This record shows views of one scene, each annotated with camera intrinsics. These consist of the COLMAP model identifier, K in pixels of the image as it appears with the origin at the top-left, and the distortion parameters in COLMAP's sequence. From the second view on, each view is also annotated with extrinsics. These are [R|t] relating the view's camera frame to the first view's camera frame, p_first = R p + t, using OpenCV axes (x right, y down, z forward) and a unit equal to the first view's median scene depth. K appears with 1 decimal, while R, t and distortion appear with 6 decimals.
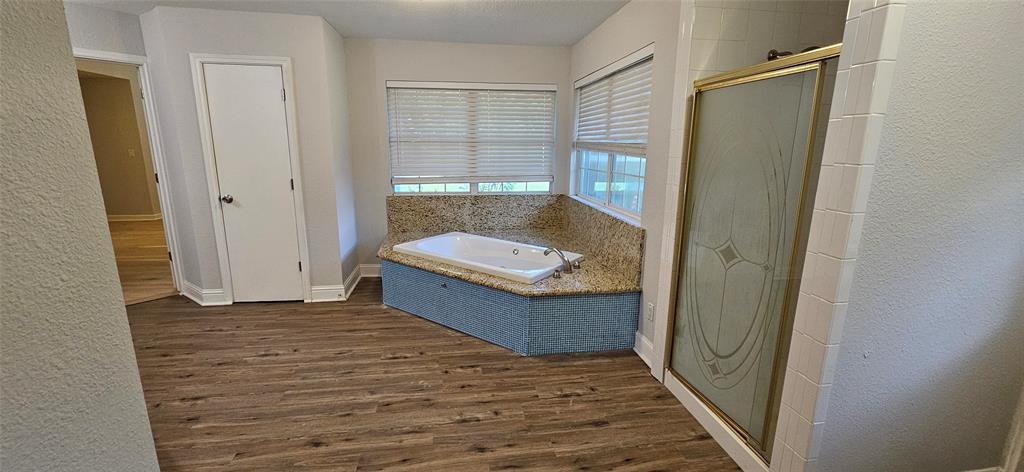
lens RADIAL K [[422.6, 0, 513.3], [0, 422.6, 239.3], [0, 0, 1]] dist [-0.000275, 0.000117]
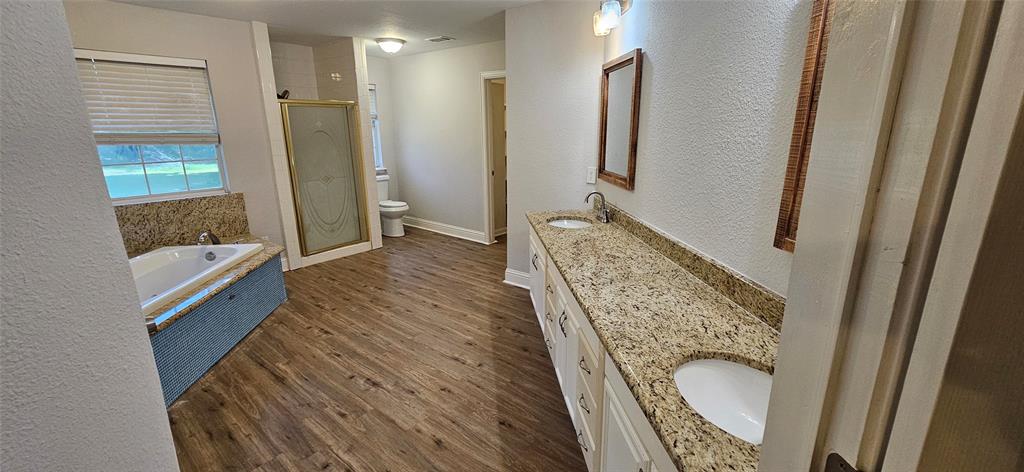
lens RADIAL K [[422.6, 0, 513.3], [0, 422.6, 239.3], [0, 0, 1]] dist [-0.000275, 0.000117]
pose [[-0.663169, -0.192403, 0.723317, -1.402399], [0.169537, 0.902662, 0.395547, -0.298709], [-0.729015, 0.384944, -0.565999, 1.222451]]
